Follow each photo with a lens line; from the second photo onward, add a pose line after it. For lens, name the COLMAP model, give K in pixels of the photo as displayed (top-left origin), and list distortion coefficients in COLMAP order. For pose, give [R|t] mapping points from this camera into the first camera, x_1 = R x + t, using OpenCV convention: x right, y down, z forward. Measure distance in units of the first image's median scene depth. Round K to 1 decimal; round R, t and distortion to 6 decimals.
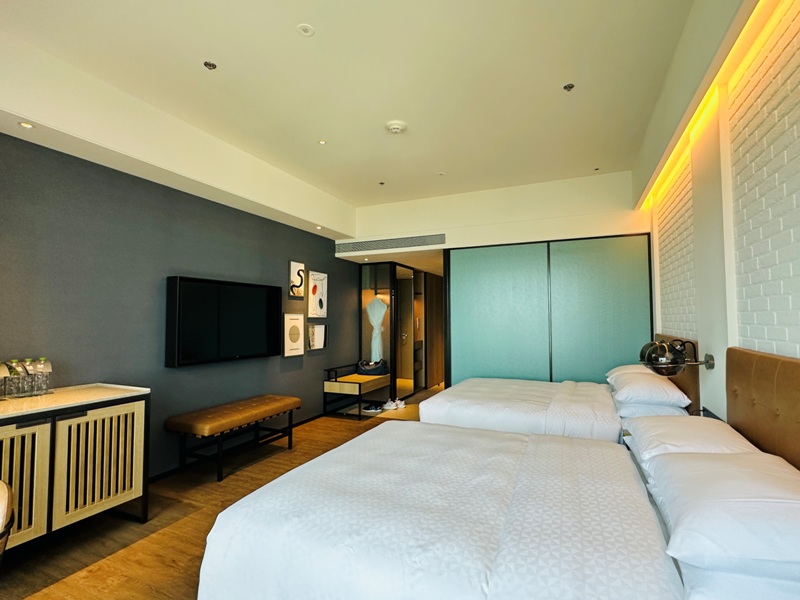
lens RADIAL K [[395.0, 0, 400.0], [0, 395.0, 300.0], [0, 0, 1]] dist [-0.002489, -0.000078]
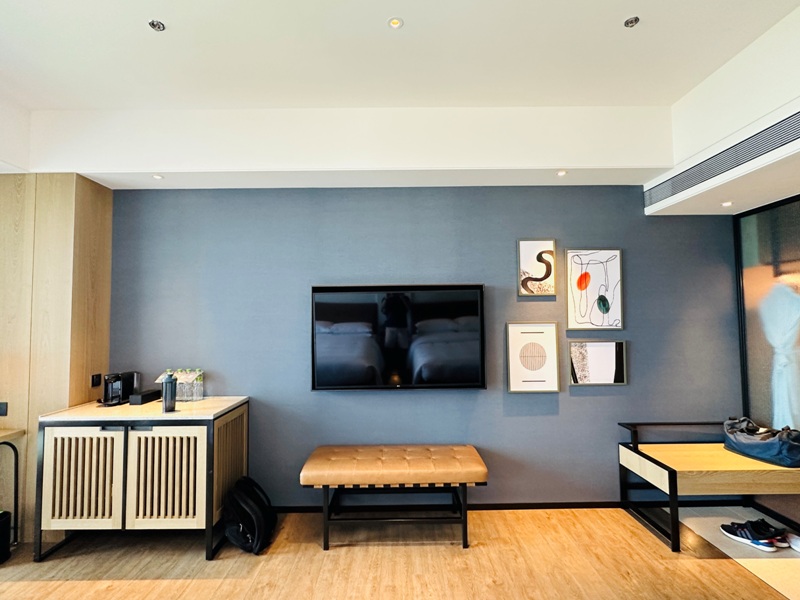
lens RADIAL K [[395.0, 0, 400.0], [0, 395.0, 300.0], [0, 0, 1]] dist [-0.002489, -0.000078]
pose [[0.413863, -0.048220, -0.909061, 0.214487], [0.052757, 0.998188, -0.028930, 0.004815], [0.908809, -0.035986, 0.415657, 0.555583]]
